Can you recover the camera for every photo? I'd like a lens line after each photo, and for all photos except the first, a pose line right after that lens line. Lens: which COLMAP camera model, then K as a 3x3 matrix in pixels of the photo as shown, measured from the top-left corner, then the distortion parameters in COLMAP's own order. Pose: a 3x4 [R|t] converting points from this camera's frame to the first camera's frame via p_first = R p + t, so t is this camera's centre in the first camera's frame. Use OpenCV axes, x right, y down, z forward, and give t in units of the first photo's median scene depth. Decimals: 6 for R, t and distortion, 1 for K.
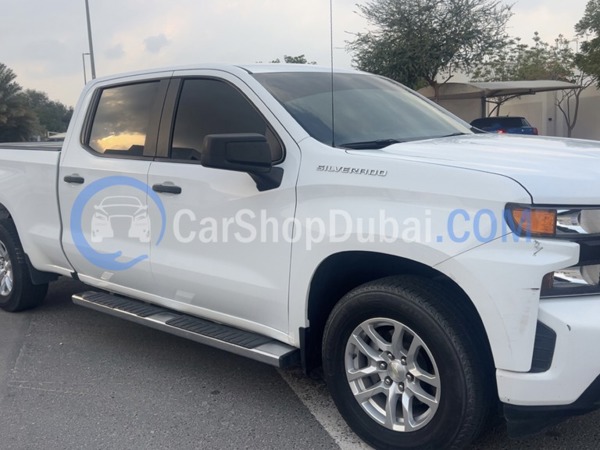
lens RADIAL K [[625.1, 0, 300.0], [0, 625.1, 225.0], [0, 0, 1]] dist [0.136312, -0.278494]
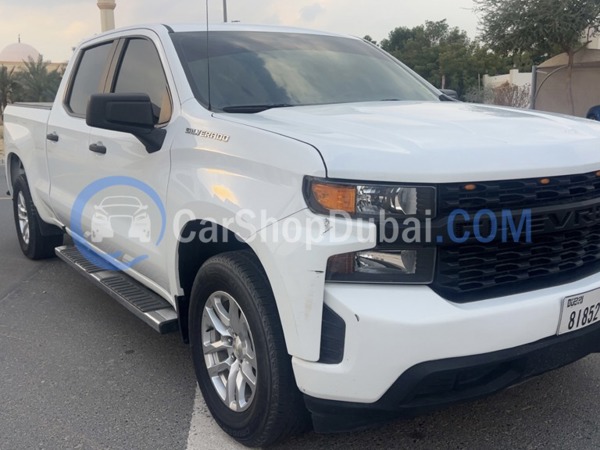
lens RADIAL K [[625.1, 0, 300.0], [0, 625.1, 225.0], [0, 0, 1]] dist [0.136312, -0.278494]
pose [[0.972160, 0.065636, -0.224938, 0.431446], [-0.054741, 0.997021, 0.054341, -0.009966], [0.227835, -0.040515, 0.972857, 0.101709]]
